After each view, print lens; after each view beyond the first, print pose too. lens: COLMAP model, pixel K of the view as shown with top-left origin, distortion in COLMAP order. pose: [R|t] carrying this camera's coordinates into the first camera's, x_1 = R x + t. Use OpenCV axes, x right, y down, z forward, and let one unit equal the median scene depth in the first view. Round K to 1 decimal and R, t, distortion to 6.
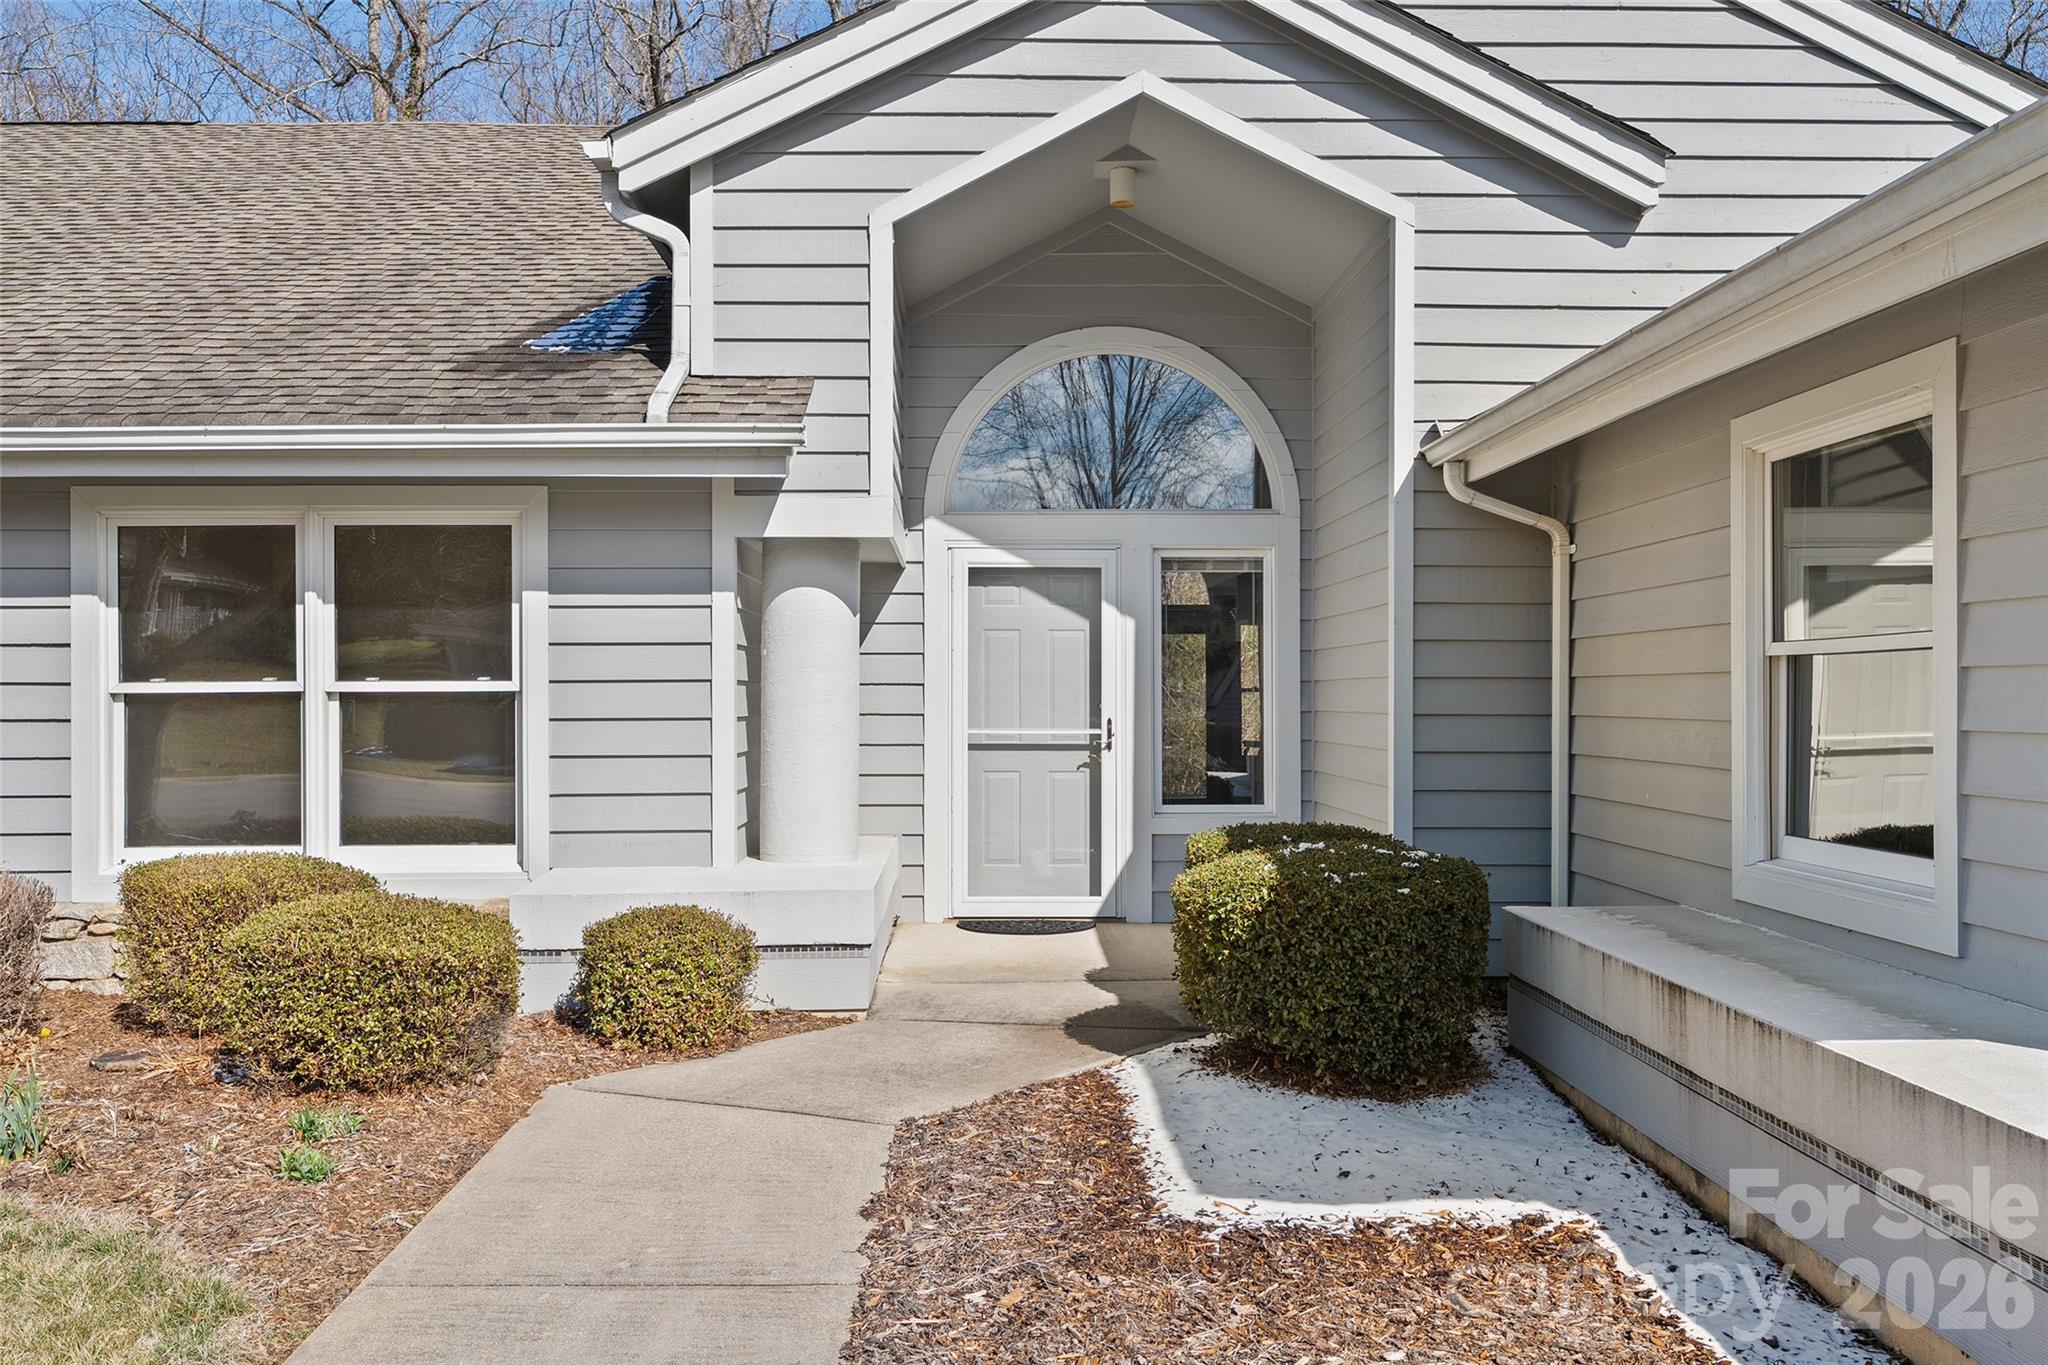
lens RADIAL K [[1702.6, 0, 1024.0], [0, 1702.6, 682.5], [0, 0, 1]] dist [0.000028, 0.000434]
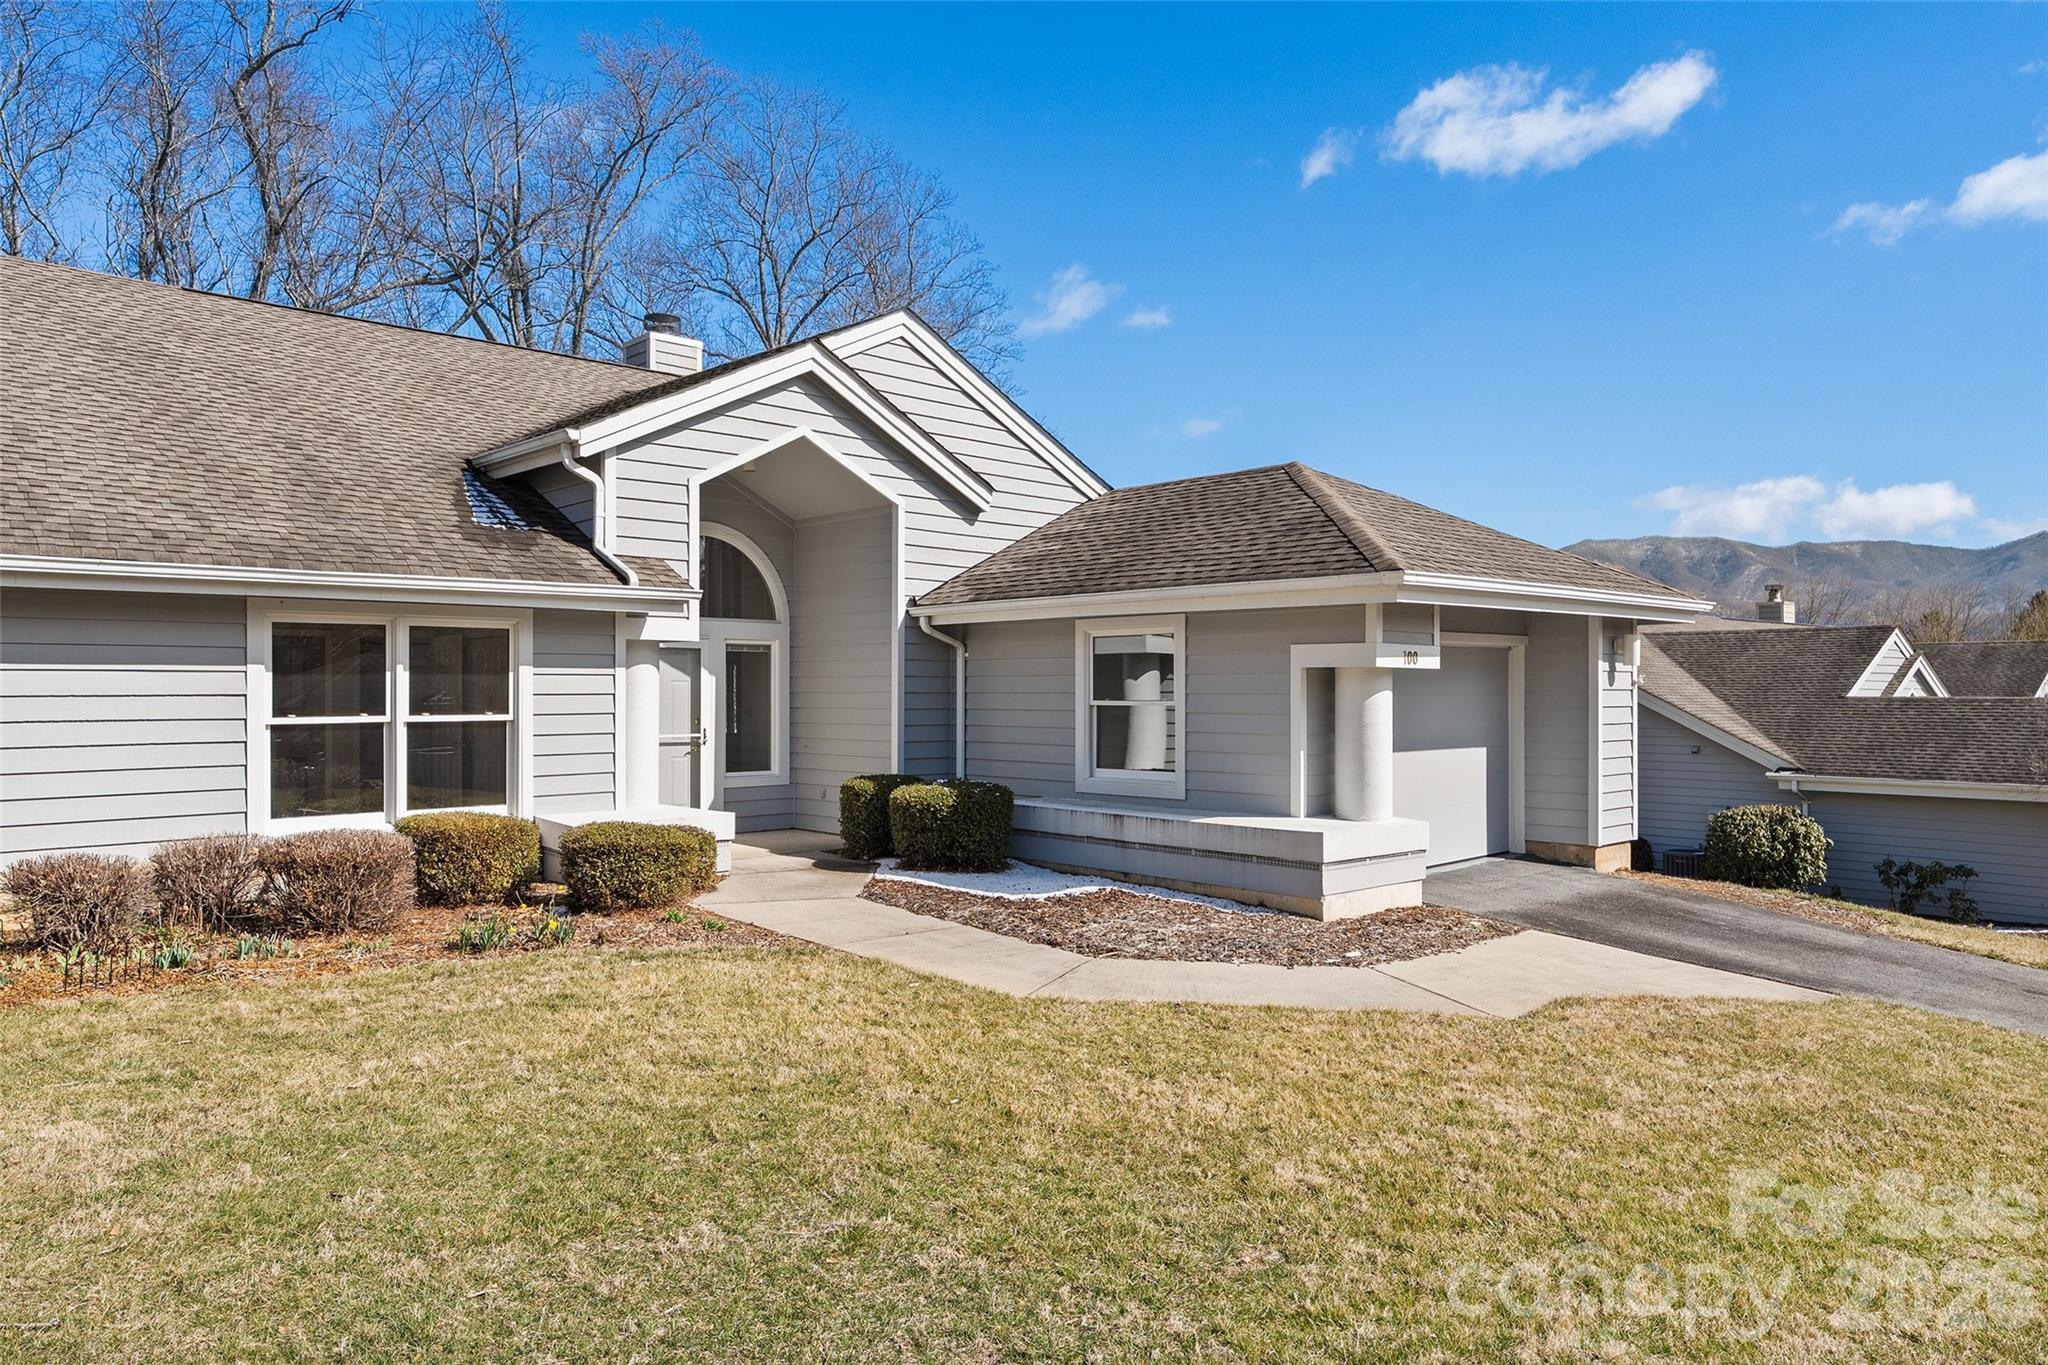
lens RADIAL K [[1348.8, 0, 1024.0], [0, 1348.8, 682.5], [0, 0, 1]] dist [-0.000349, -0.000084]
pose [[0.741915, 0.005784, 0.670469, -0.859208], [-0.005377, 0.999982, -0.002677, -0.034242], [-0.670473, -0.001619, 0.741932, -0.438652]]
